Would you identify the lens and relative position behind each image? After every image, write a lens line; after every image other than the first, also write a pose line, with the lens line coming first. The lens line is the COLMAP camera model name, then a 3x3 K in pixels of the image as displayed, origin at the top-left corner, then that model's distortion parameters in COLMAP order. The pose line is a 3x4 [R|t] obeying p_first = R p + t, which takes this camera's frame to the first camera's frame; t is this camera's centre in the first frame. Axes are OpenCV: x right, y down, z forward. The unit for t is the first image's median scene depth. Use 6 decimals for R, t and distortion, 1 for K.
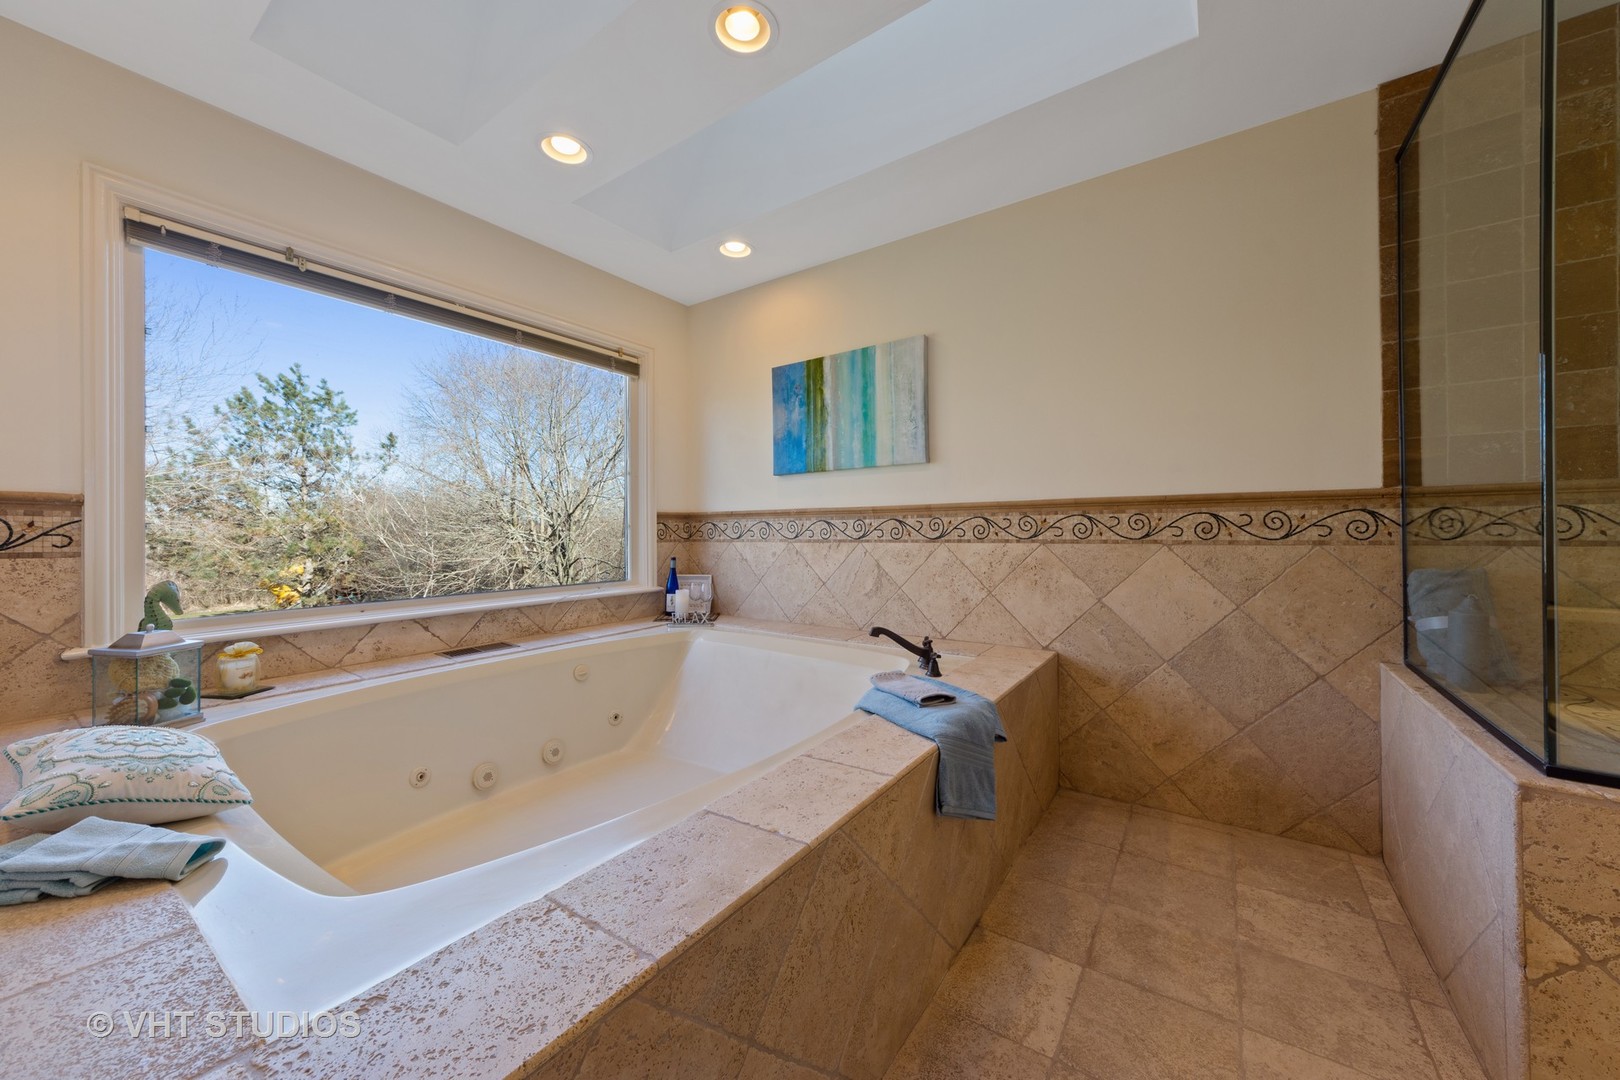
lens RADIAL K [[586.6, 0, 811.8], [0, 586.6, 544.1], [0, 0, 1]] dist [-0.003092, -0.000039]
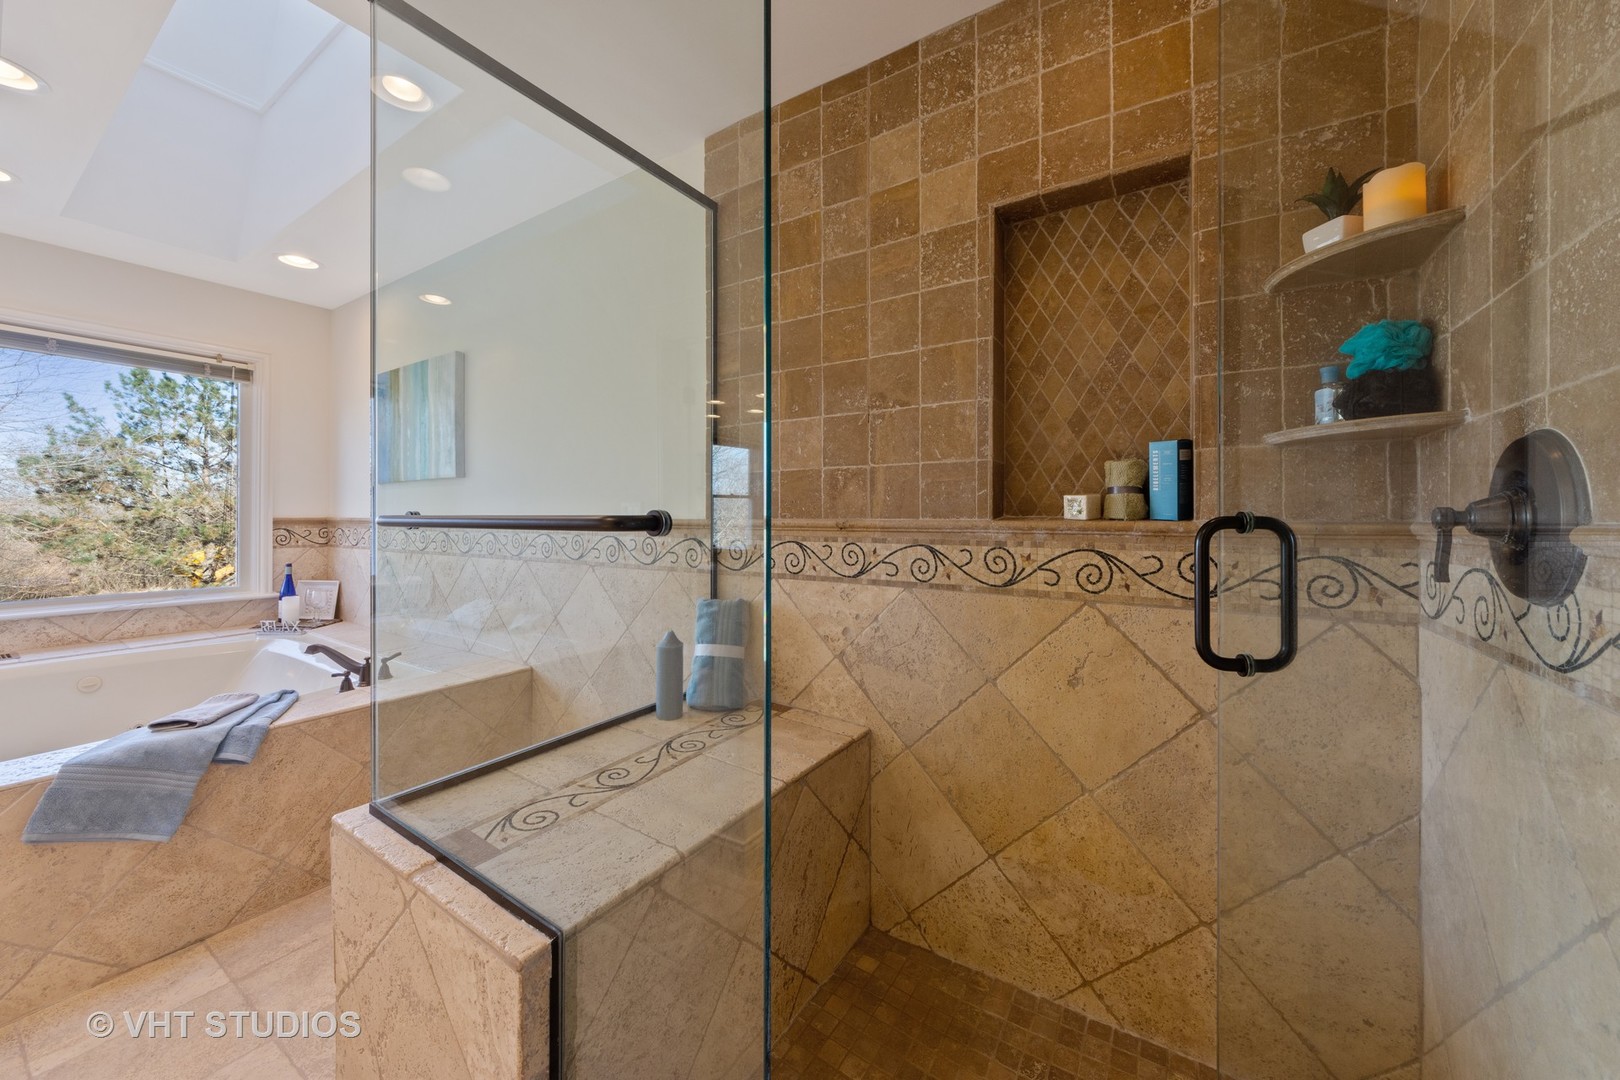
lens RADIAL K [[586.6, 0, 814.3], [0, 586.6, 525.5], [0, 0, 1]] dist [-0.003092, -0.000039]
pose [[0.998547, 0.010623, 0.052823, 0.632100], [-0.010118, 0.999901, -0.009816, -0.043138], [-0.052922, 0.009267, 0.998556, -0.043343]]
